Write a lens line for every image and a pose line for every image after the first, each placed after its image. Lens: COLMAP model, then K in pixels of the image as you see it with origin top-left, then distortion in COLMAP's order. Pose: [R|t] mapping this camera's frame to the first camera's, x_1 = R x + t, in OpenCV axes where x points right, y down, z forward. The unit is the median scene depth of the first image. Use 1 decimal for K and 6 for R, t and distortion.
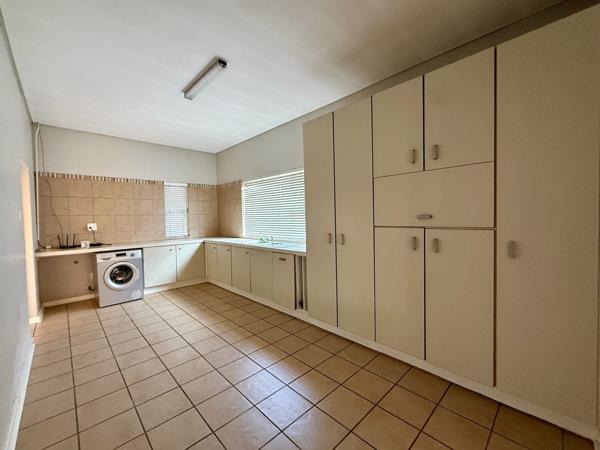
lens RADIAL K [[239.1, 0, 280.1], [0, 239.1, 225.3], [0, 0, 1]] dist [0.003704, -0.000405]
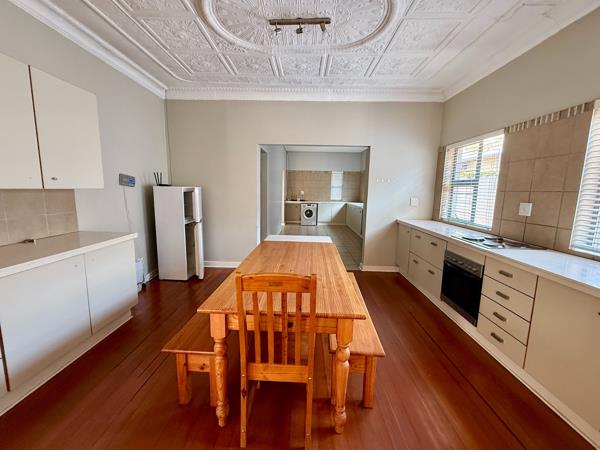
lens RADIAL K [[239.1, 0, 298.1], [0, 239.1, 221.4], [0, 0, 1]] dist [0.003704, -0.000405]
pose [[0.702186, 0.122972, -0.701294, 0.866454], [-0.052278, 0.991218, 0.121466, 0.001506], [0.710072, -0.048630, 0.702448, -0.687384]]
